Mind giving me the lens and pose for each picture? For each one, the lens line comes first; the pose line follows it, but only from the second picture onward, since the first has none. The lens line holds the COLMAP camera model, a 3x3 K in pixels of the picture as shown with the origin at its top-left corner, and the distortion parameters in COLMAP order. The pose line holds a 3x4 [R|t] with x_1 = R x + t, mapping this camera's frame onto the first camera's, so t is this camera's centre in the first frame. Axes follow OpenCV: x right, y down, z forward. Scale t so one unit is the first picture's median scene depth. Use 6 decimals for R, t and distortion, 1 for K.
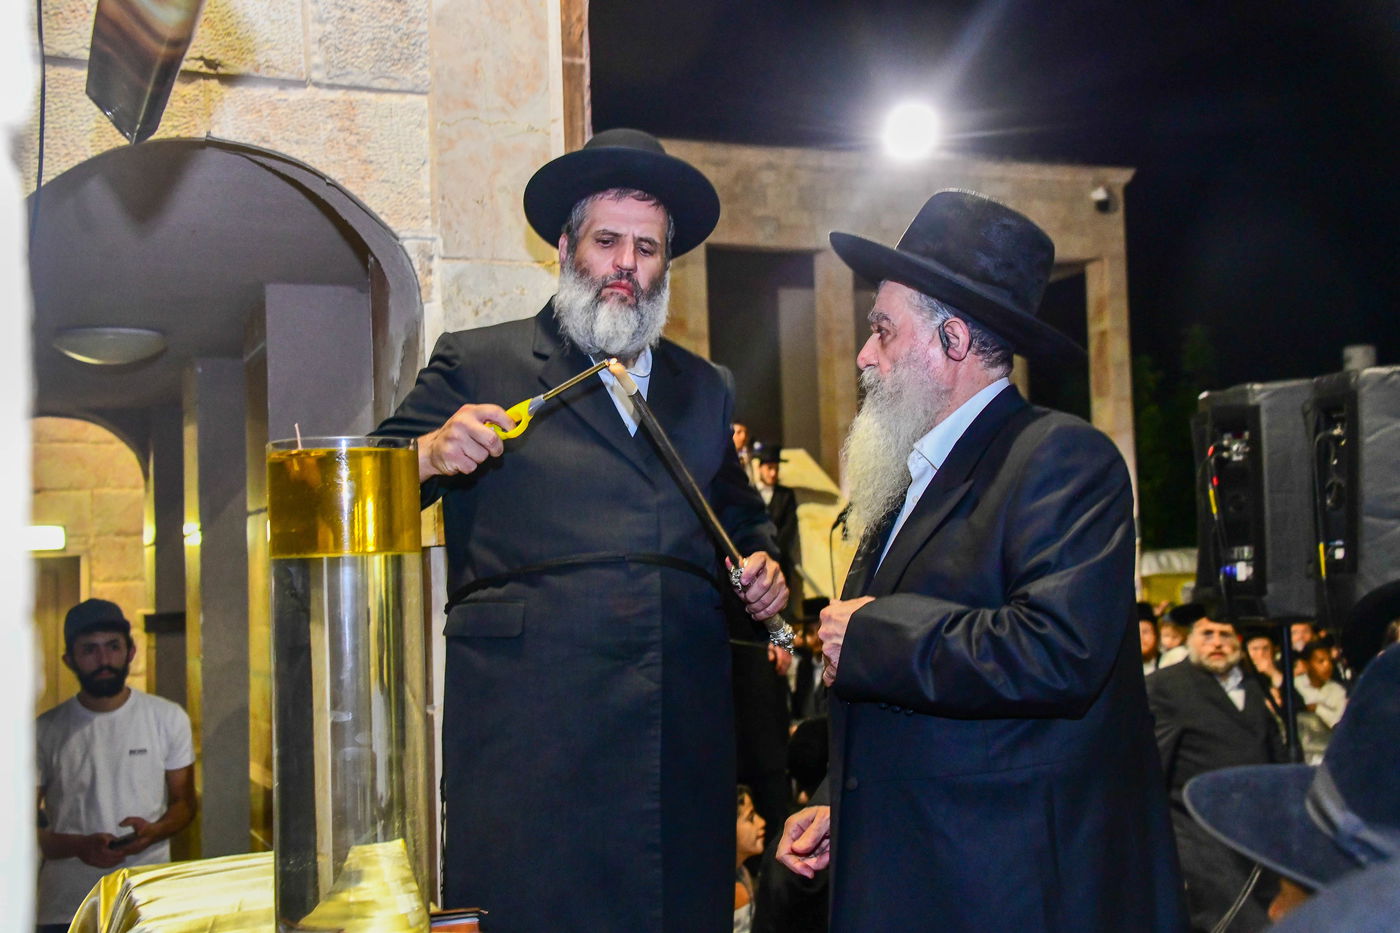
lens RADIAL K [[1860.6, 0, 699.5], [0, 1860.6, 470.6], [0, 0, 1]] dist [0.145801, 0.000000]
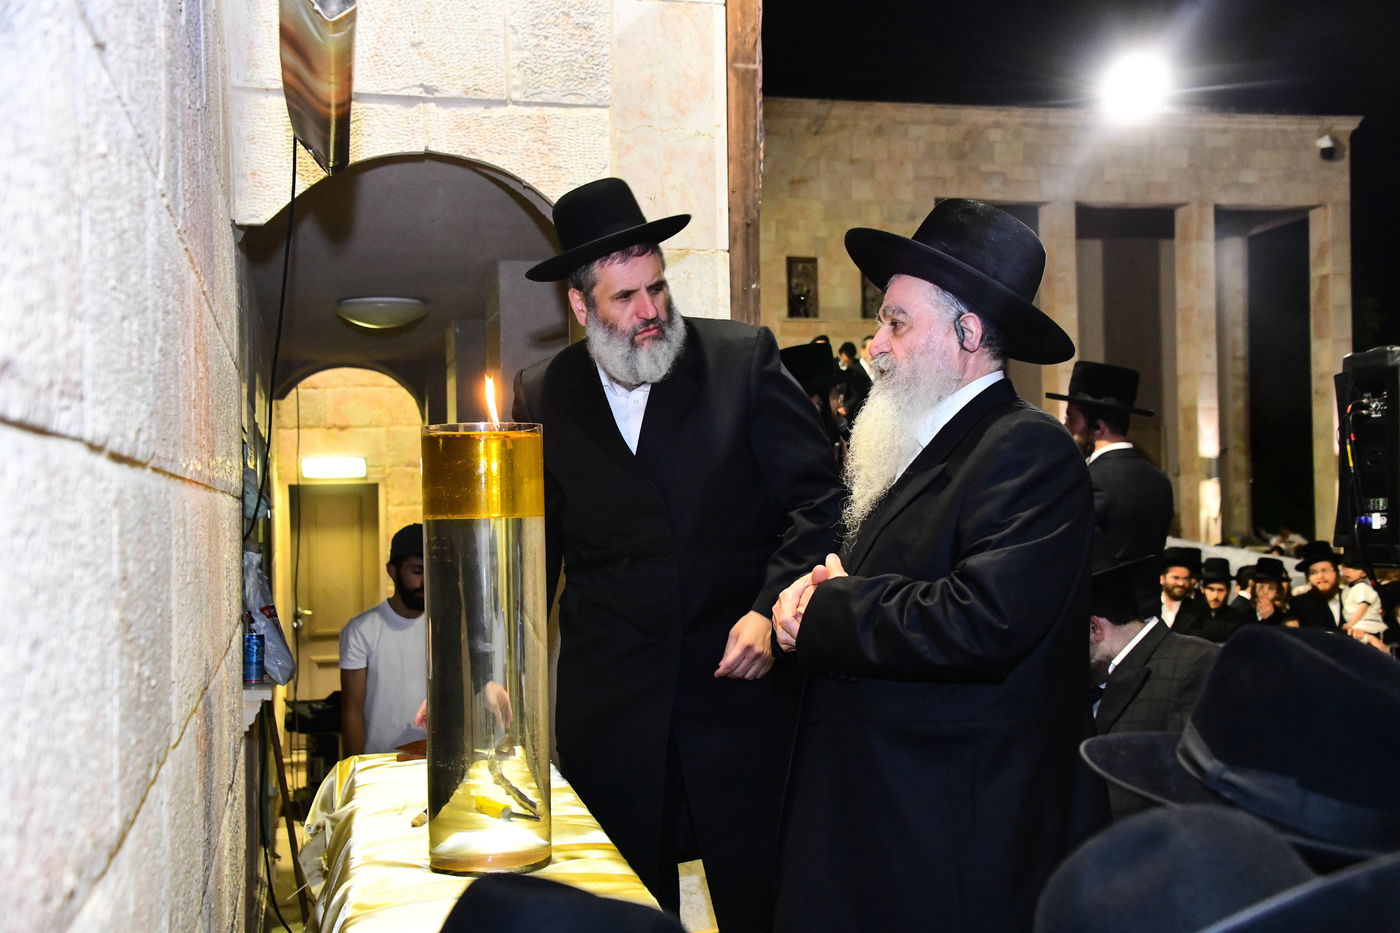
lens RADIAL K [[1749.9, 0, 695.3], [0, 1749.9, 467.7], [0, 0, 1]] dist [0.087697, 0.000000]
pose [[0.985037, 0.011141, -0.171985, 0.096724], [-0.003342, 0.998955, 0.045574, -0.026638], [0.172313, -0.044317, 0.984045, -0.072272]]
